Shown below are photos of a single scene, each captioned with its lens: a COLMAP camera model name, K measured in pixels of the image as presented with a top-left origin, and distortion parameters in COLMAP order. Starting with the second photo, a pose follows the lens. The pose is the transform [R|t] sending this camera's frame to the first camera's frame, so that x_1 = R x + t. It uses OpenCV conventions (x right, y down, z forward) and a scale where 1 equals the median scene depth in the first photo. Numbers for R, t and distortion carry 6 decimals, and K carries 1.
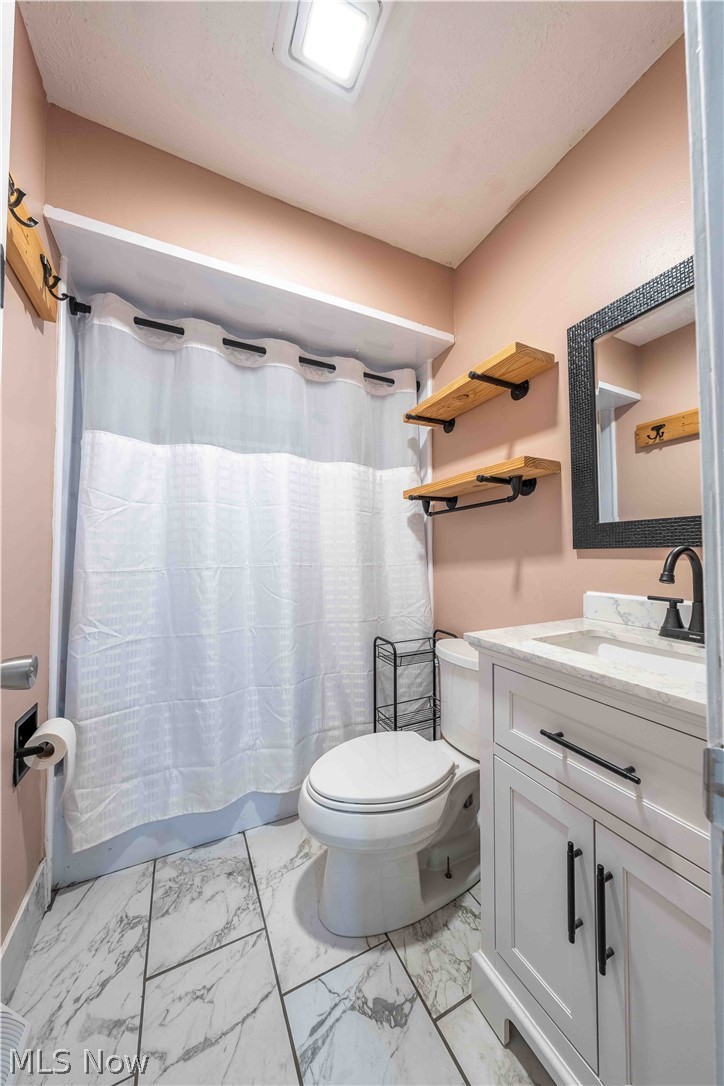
lens RADIAL K [[373.2, 0, 362.0], [0, 373.2, 543.0], [0, 0, 1]] dist [-0.000106, -0.000034]
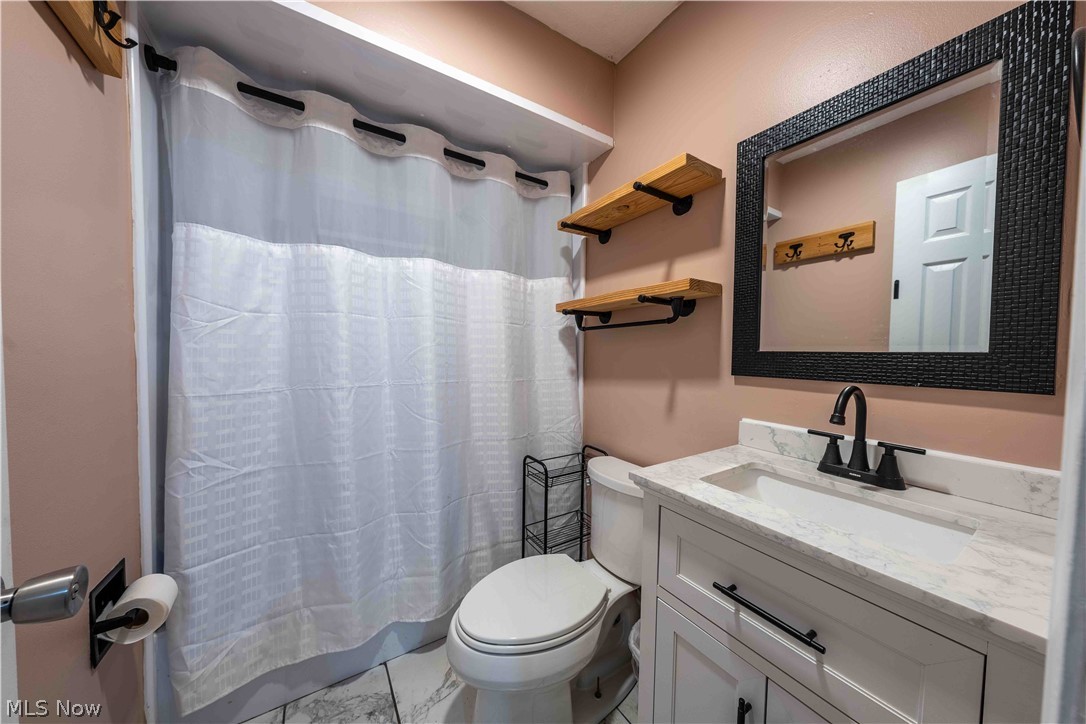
lens RADIAL K [[358.7, 0, 543.0], [0, 358.7, 362.0], [0, 0, 1]] dist [0.000763, 0.000260]
pose [[0.992718, 0.011009, 0.119957, -0.038677], [-0.019261, 0.997510, 0.067851, -0.064792], [-0.118912, -0.069667, 0.990458, 0.105969]]
